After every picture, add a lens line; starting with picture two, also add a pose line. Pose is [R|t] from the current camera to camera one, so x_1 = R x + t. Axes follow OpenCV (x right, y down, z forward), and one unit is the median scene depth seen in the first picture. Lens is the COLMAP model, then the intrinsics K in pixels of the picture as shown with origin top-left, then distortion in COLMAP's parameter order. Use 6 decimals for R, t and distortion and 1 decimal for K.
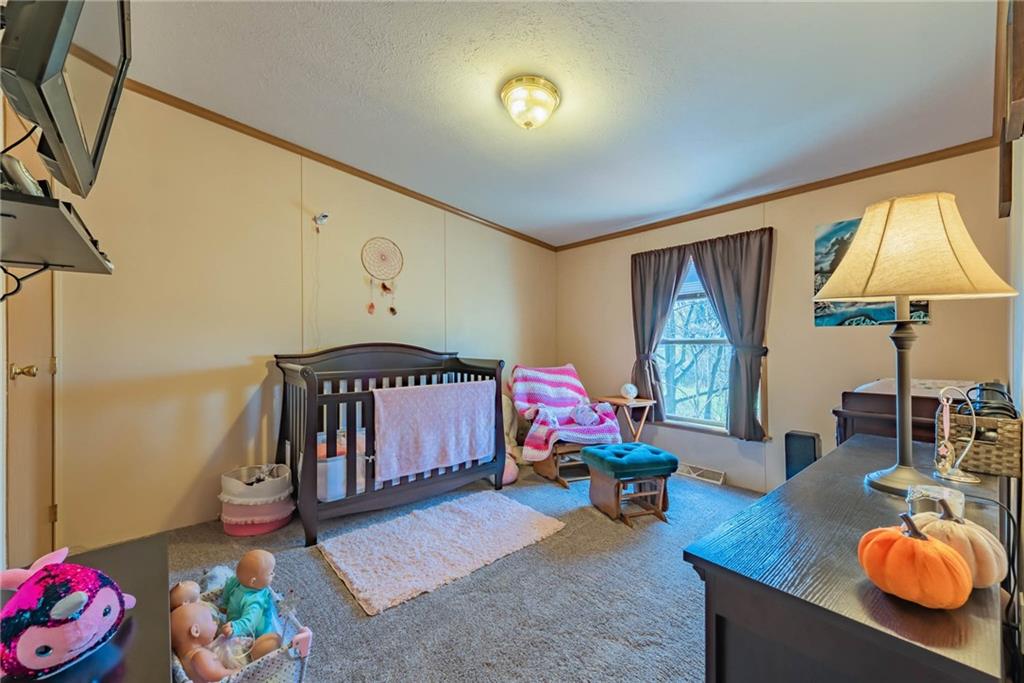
lens RADIAL K [[417.2, 0, 509.7], [0, 417.2, 342.1], [0, 0, 1]] dist [0.023322, -0.002211]
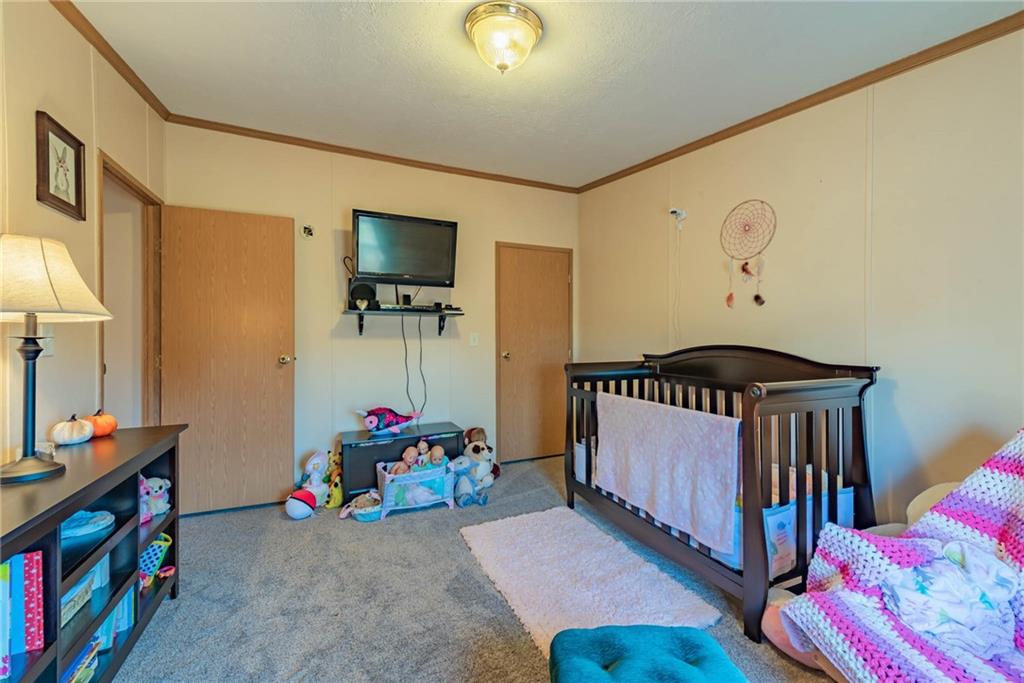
lens RADIAL K [[417.2, 0, 509.2], [0, 417.2, 341.1], [0, 0, 1]] dist [0.023322, -0.002211]
pose [[-0.285636, 0.007949, -0.958305, 0.598957], [0.003717, 0.999967, 0.007186, -0.014523], [0.958331, -0.001510, -0.285656, 0.940611]]
